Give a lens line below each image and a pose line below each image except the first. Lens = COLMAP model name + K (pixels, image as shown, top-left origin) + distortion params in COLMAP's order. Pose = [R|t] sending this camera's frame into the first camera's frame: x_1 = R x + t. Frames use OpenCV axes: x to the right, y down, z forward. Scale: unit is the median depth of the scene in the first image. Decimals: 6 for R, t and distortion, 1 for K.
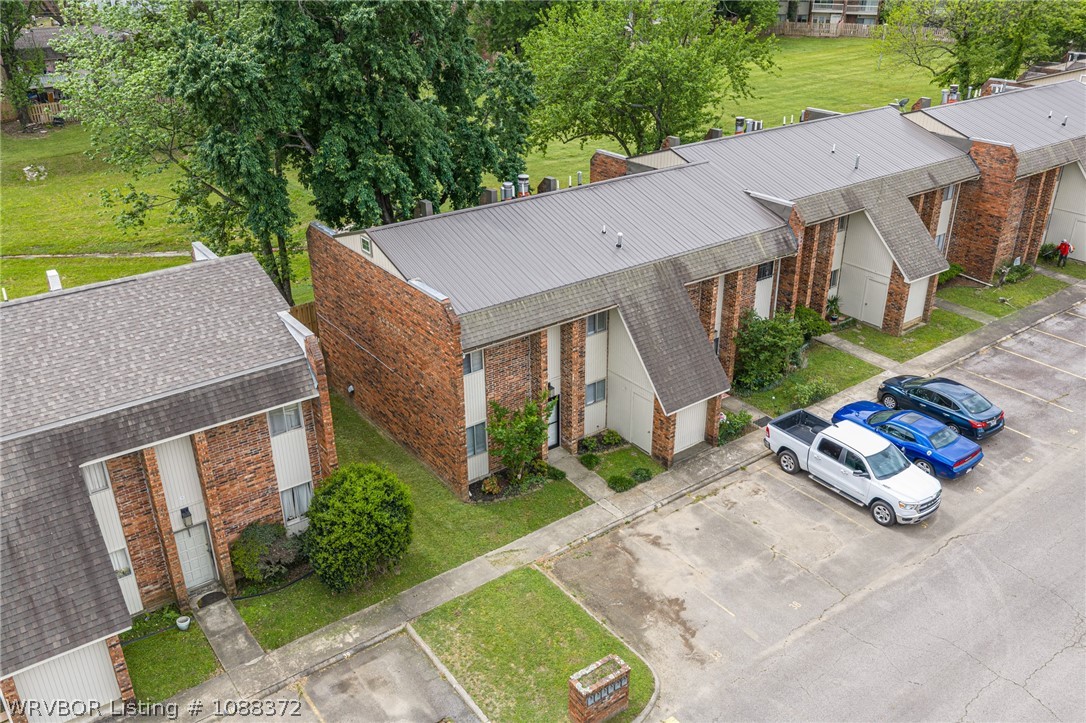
lens RADIAL K [[901.7, 0, 546.0], [0, 901.7, 358.6], [0, 0, 1]] dist [0.020491, -0.041205]
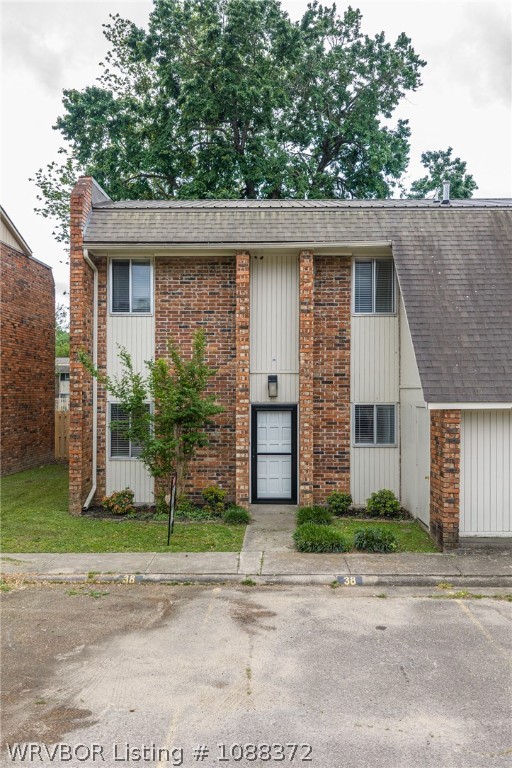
lens RADIAL K [[637.7, 0, 257.0], [0, 637.7, 384.7], [0, 0, 1]] dist [0.020491, -0.041205]
pose [[0.789574, 0.002851, -0.613649, 0.269945], [-0.275392, 0.895283, -0.350183, 0.195012], [0.548391, 0.445489, 0.707677, 0.715543]]
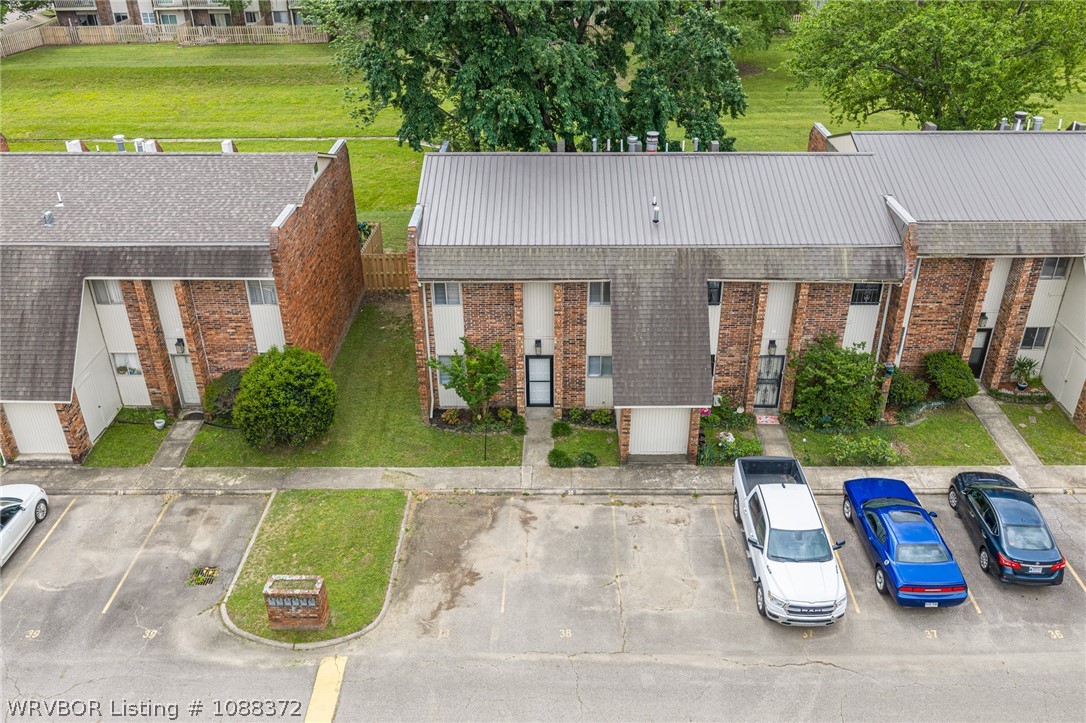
lens RADIAL K [[901.7, 0, 545.7], [0, 901.7, 358.5], [0, 0, 1]] dist [0.020491, -0.041205]
pose [[0.797061, 0.296851, -0.525902, 0.555395], [-0.263196, 0.954545, 0.139901, -0.097096], [0.543527, 0.026906, 0.838960, 0.181350]]
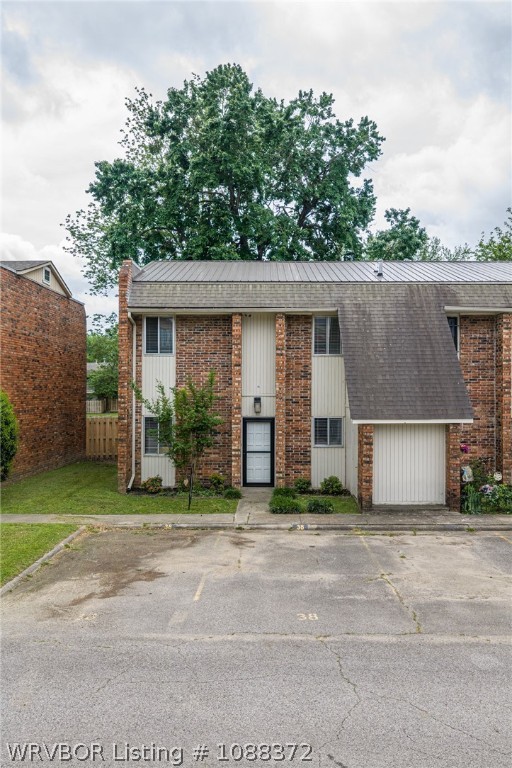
lens RADIAL K [[637.7, 0, 258.4], [0, 637.7, 382.4], [0, 0, 1]] dist [0.020491, -0.041205]
pose [[0.795760, 0.002270, -0.605608, 0.395834], [-0.273256, 0.893760, -0.355704, 0.245297], [0.540461, 0.448541, 0.711838, 0.568979]]
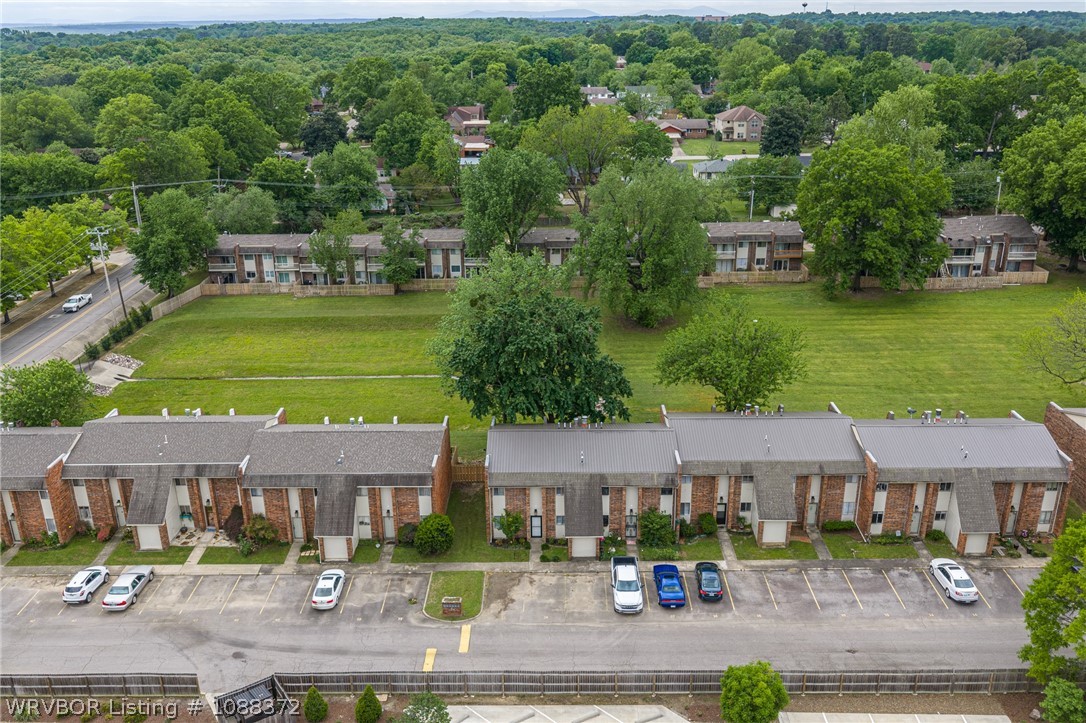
lens RADIAL K [[901.7, 0, 545.5], [0, 901.7, 356.7], [0, 0, 1]] dist [0.020491, -0.041205]
pose [[0.800955, 0.209656, -0.560817, 1.339342], [-0.258701, 0.965921, -0.008376, -0.367260], [0.539949, 0.151793, 0.827898, -1.085397]]
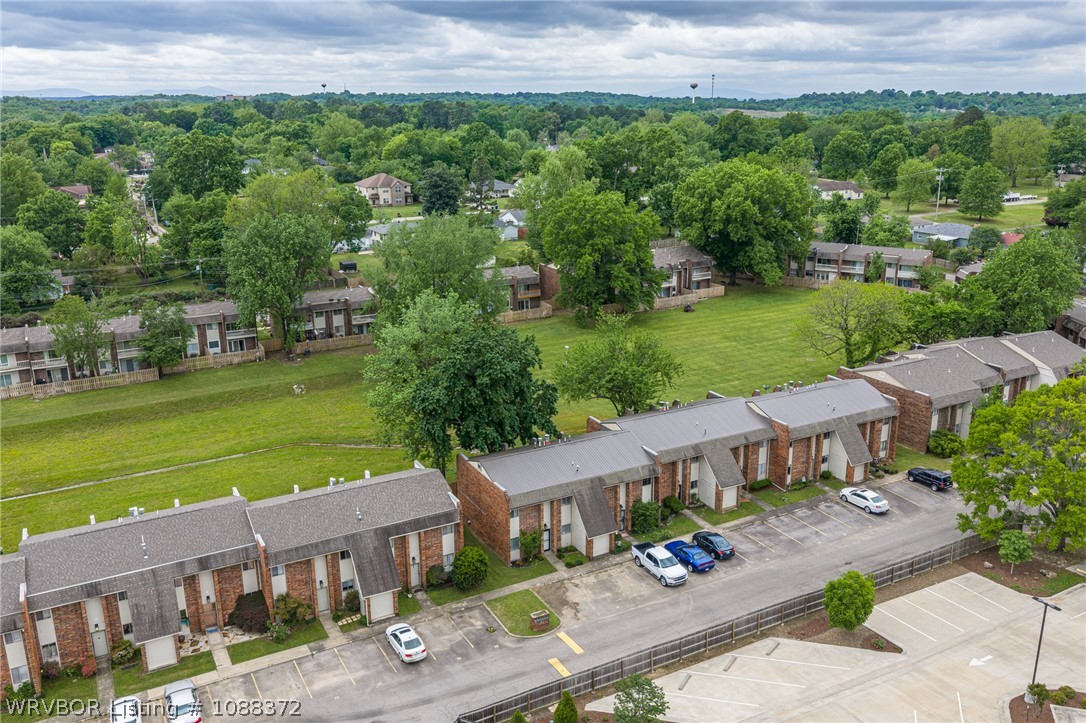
lens RADIAL K [[901.7, 0, 547.4], [0, 901.7, 353.8], [0, 0, 1]] dist [0.020491, -0.041205]
pose [[0.990961, 0.038616, -0.128469, 0.331175], [-0.060173, 0.983879, -0.168410, -0.017347], [0.119895, 0.174618, 0.977309, -1.649424]]
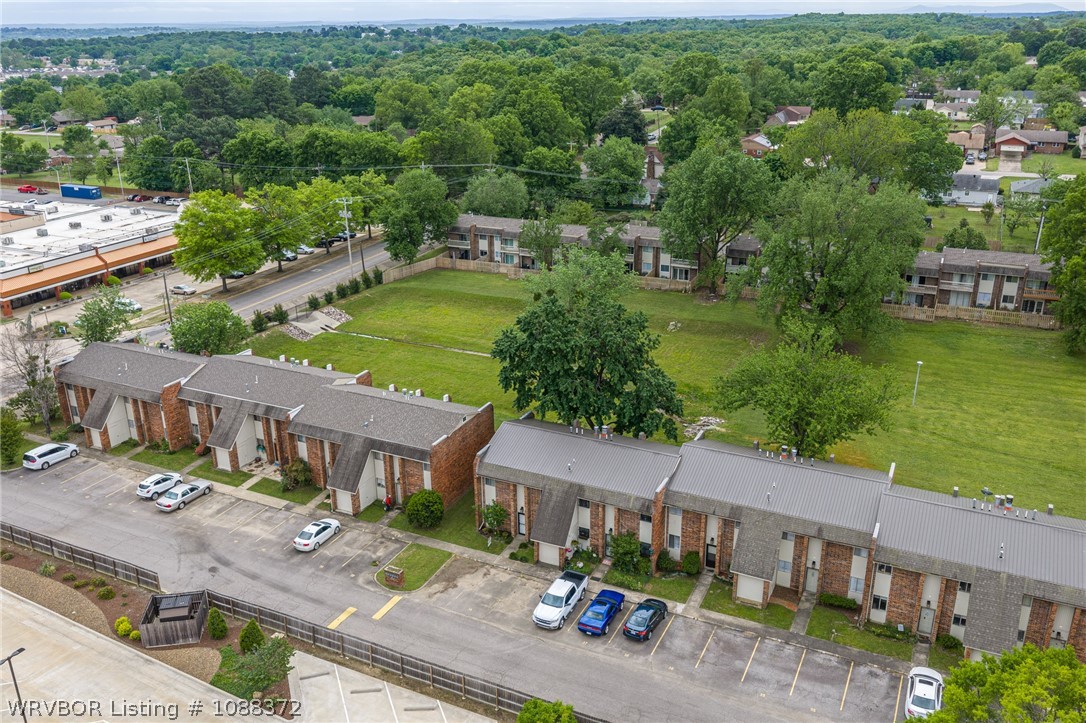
lens RADIAL K [[901.7, 0, 544.1], [0, 901.7, 355.2], [0, 0, 1]] dist [0.020491, -0.041205]
pose [[0.468132, 0.310076, -0.827469, 1.975969], [-0.379796, 0.916112, 0.128427, -0.703918], [0.797877, 0.254149, 0.546627, -0.392983]]
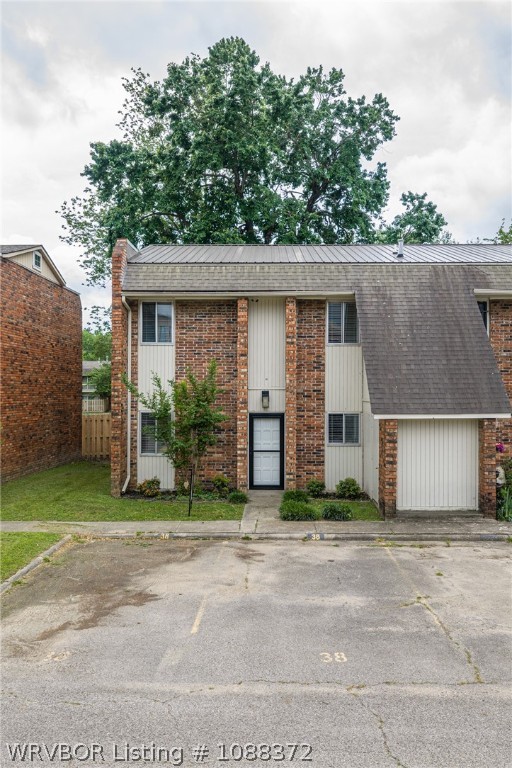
lens RADIAL K [[637.7, 0, 257.3], [0, 637.7, 383.7], [0, 0, 1]] dist [0.020491, -0.041205]
pose [[0.790366, 0.002301, -0.612631, 0.356062], [-0.275103, 0.894834, -0.351555, 0.230928], [0.547394, 0.446394, 0.707879, 0.614585]]
